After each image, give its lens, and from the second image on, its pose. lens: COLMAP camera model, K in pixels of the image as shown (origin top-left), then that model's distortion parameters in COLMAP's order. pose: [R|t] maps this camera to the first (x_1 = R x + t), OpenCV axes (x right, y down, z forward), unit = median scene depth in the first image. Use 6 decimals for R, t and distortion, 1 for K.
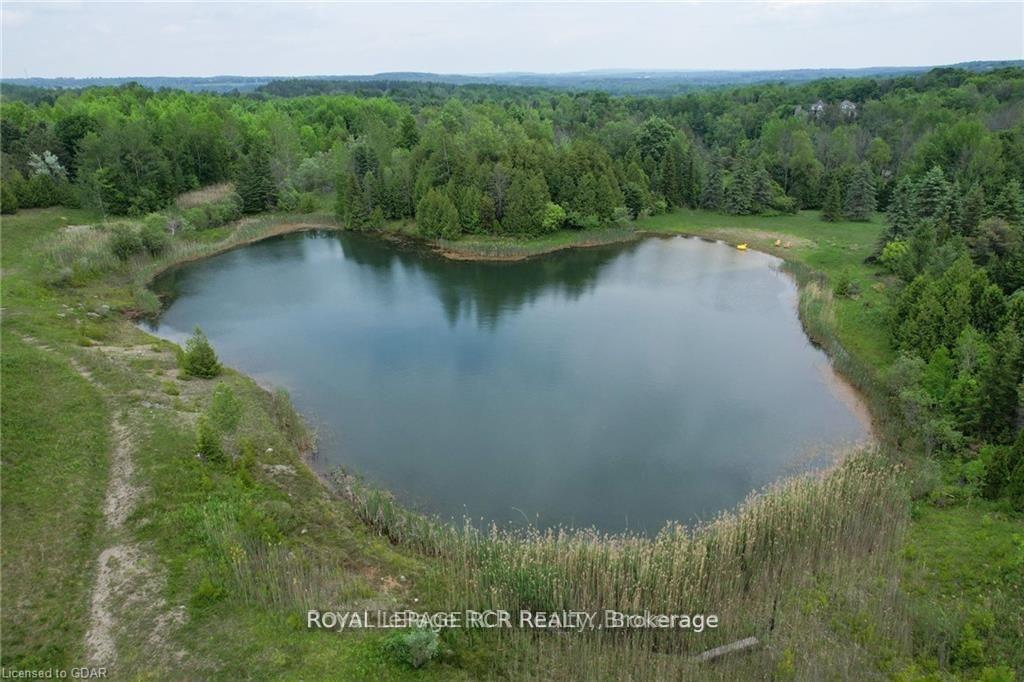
lens RADIAL K [[662.5, 0, 512.0], [0, 662.5, 341.0], [0, 0, 1]] dist [-0.078418, 0.064297]
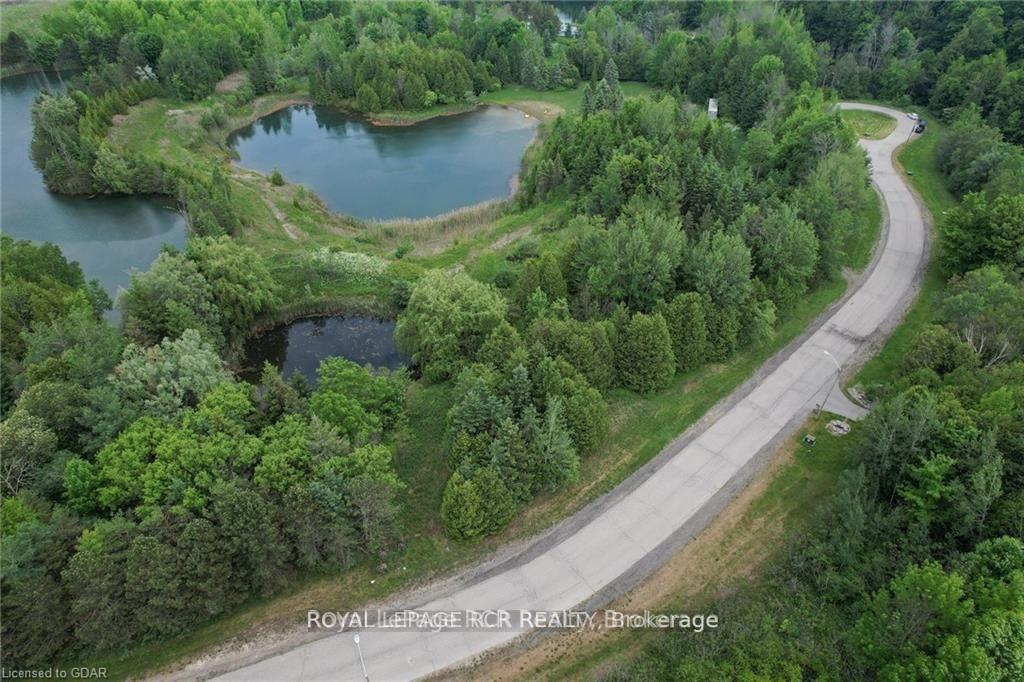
lens RADIAL K [[672.6, 0, 512.0], [0, 672.6, 341.0], [0, 0, 1]] dist [-0.099836, 0.097437]
pose [[0.998138, -0.033060, 0.051257, 0.162077], [0.018679, 0.965670, 0.259100, -0.007372], [-0.058063, -0.257660, 0.964490, -0.937011]]
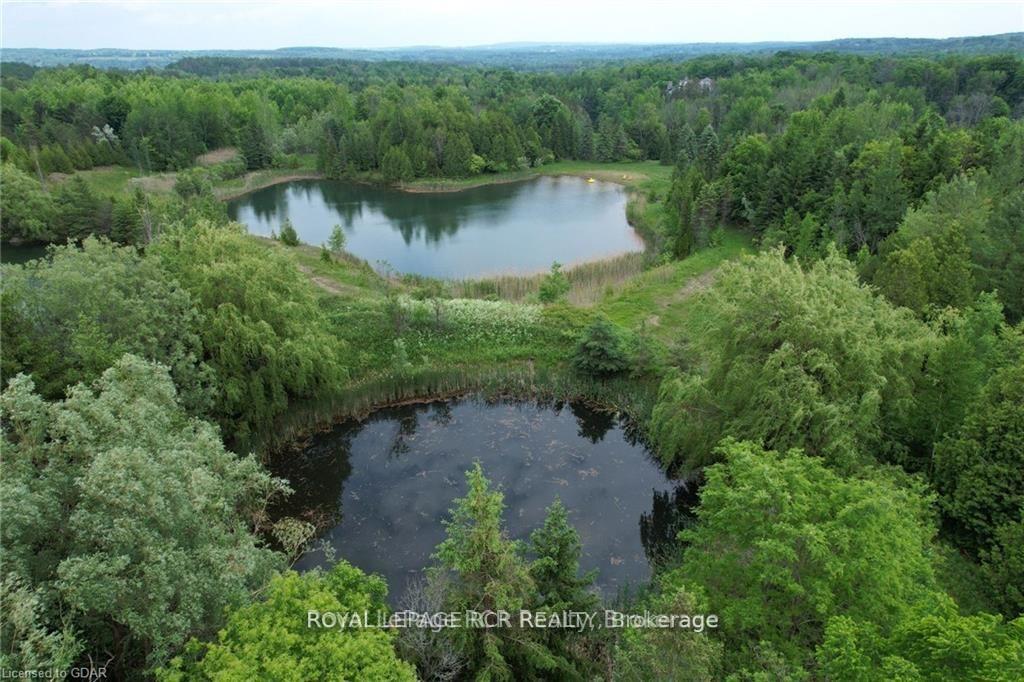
lens RADIAL K [[662.5, 0, 512.0], [0, 662.5, 341.0], [0, 0, 1]] dist [-0.078418, 0.064297]
pose [[0.991354, -0.051041, 0.120882, -0.053592], [0.046705, 0.998169, 0.038434, 0.141952], [-0.122623, -0.032456, 0.991923, -0.447731]]
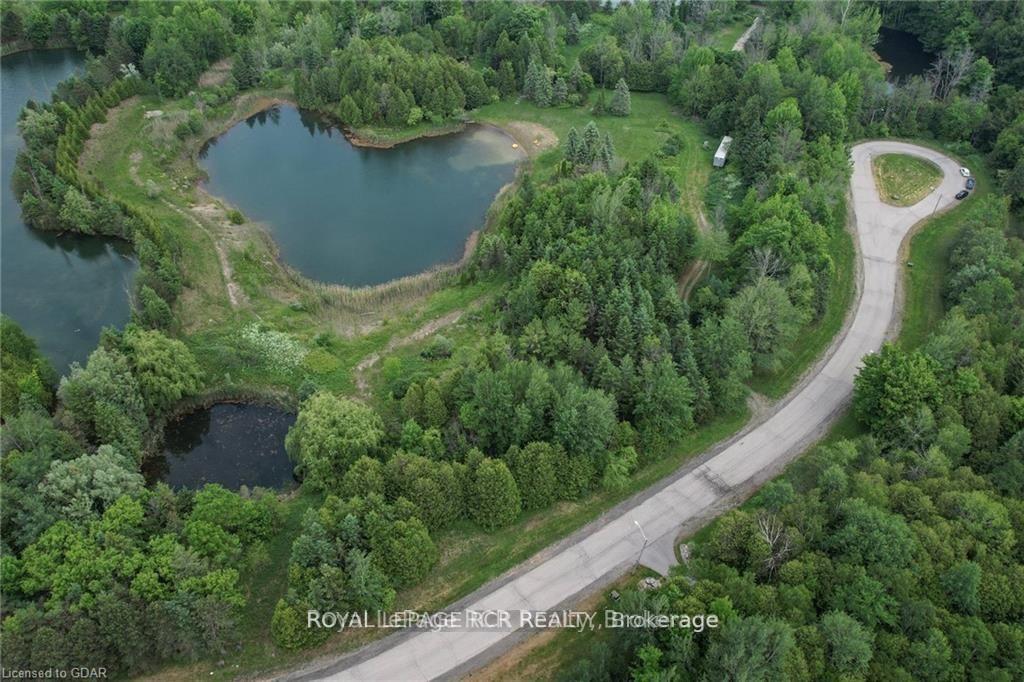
lens RADIAL K [[859.2, 0, 493.2], [0, 859.2, 319.7], [0, 0, 1]] dist [-0.089290, 0.079554]
pose [[0.995700, 0.065320, -0.065680, 0.417951], [-0.042242, 0.951214, 0.305626, -0.347780], [0.082439, -0.301537, 0.949884, -1.193243]]
